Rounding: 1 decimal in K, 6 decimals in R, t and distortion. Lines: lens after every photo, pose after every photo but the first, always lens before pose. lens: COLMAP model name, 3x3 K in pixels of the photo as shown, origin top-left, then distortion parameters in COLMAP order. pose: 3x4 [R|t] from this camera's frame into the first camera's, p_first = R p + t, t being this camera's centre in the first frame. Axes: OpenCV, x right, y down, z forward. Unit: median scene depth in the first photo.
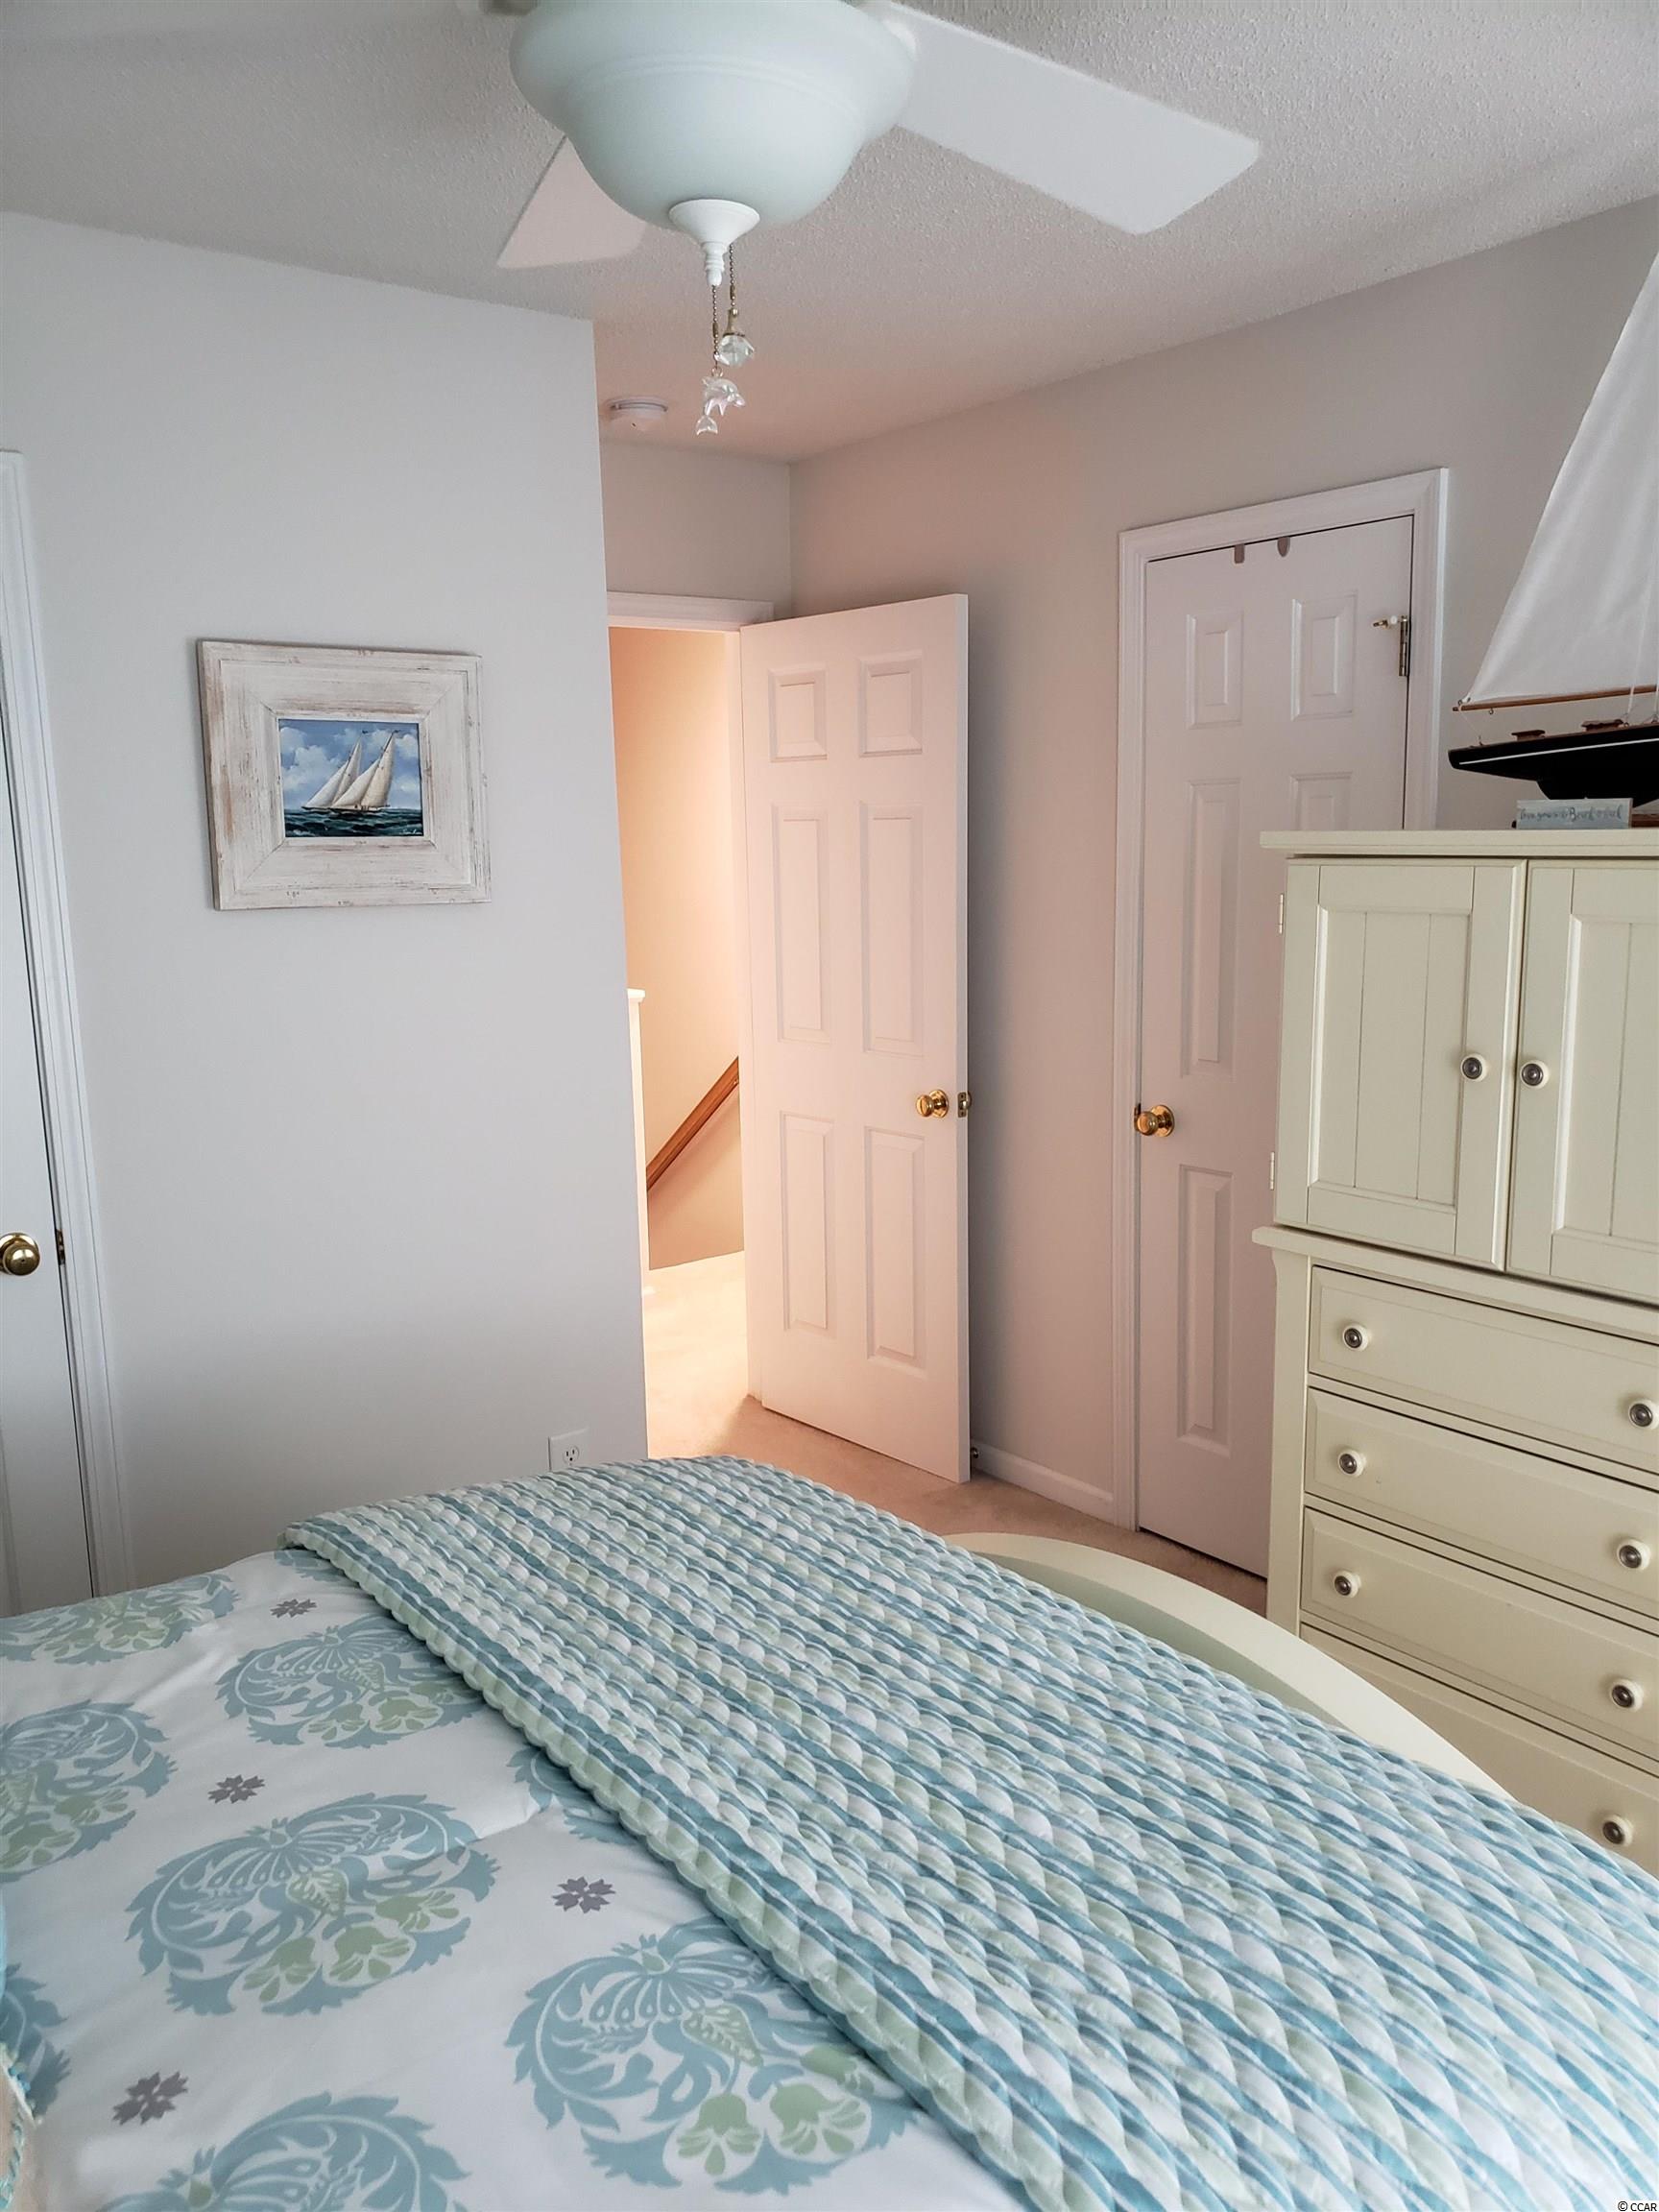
lens RADIAL K [[1694.2, 0, 833.7], [0, 1694.2, 1229.4], [0, 0, 1]] dist [-0.036876, -0.001032]
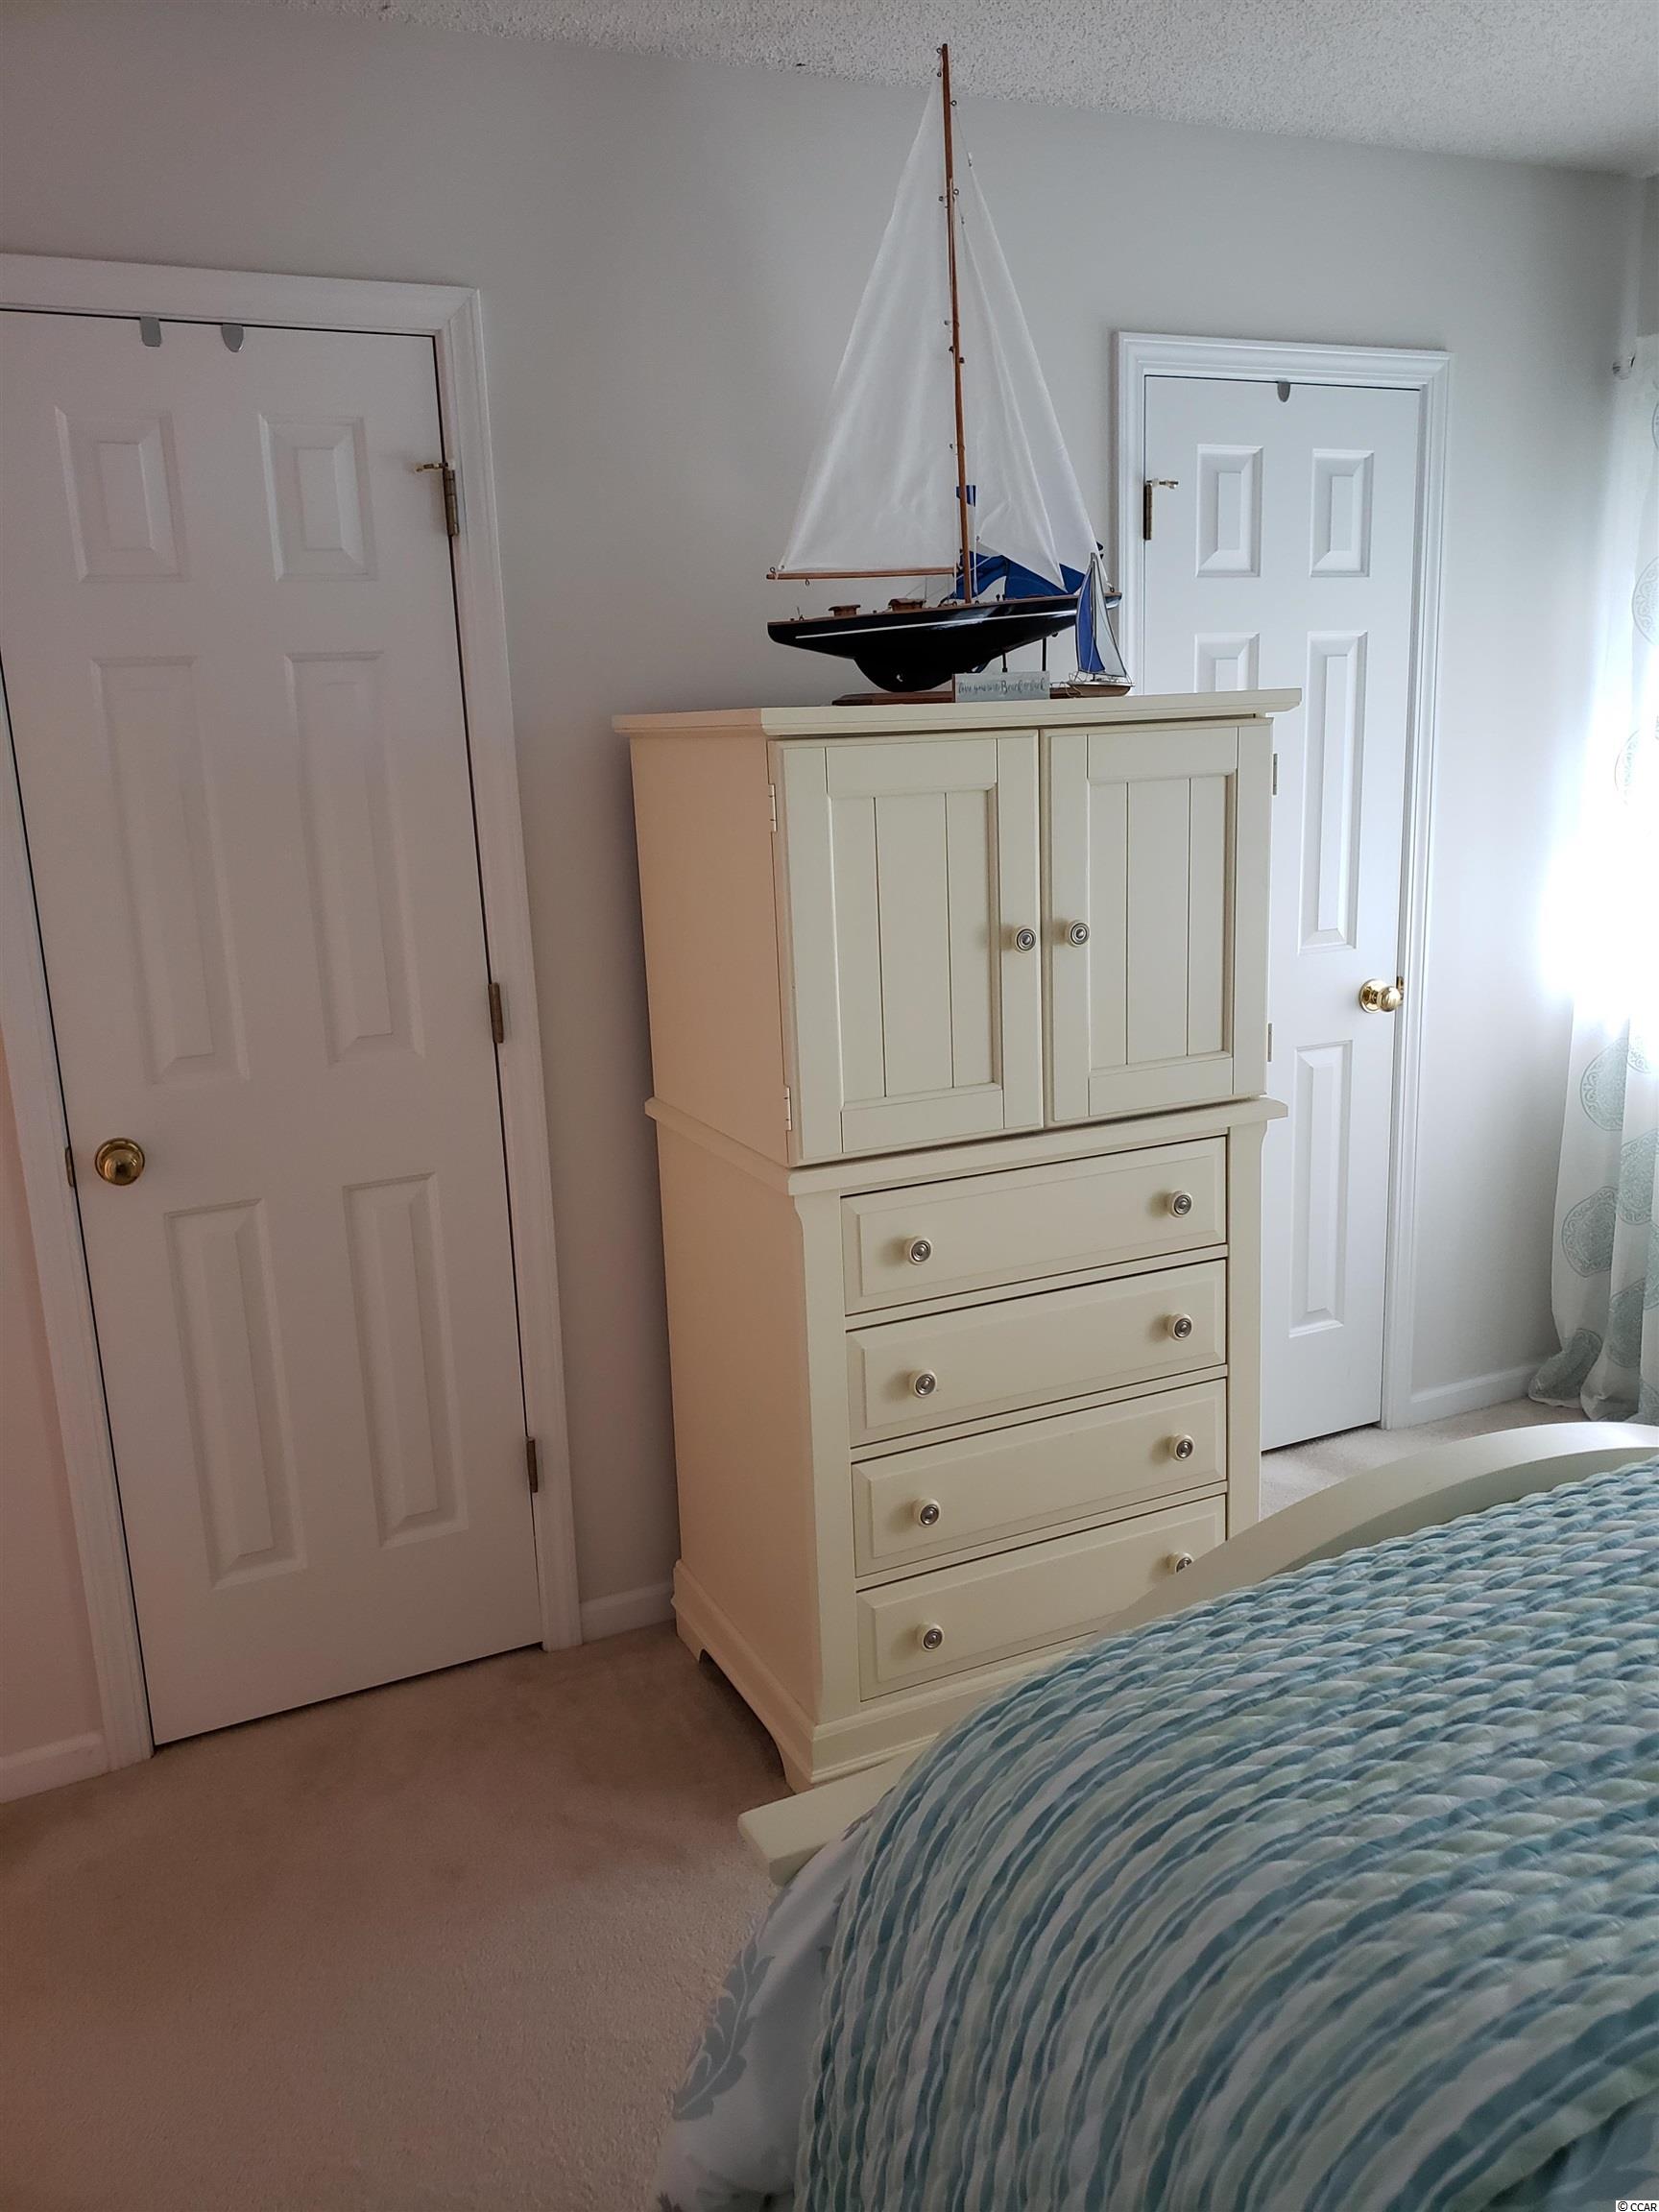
lens RADIAL K [[1720.5, 0, 836.0], [0, 1720.5, 1113.4], [0, 0, 1]] dist [0.011983, -0.000555]
pose [[0.188022, -0.212495, 0.958902, -0.597977], [0.255078, 0.953379, 0.161256, -0.174562], [-0.948464, 0.214275, 0.233459, 0.815179]]
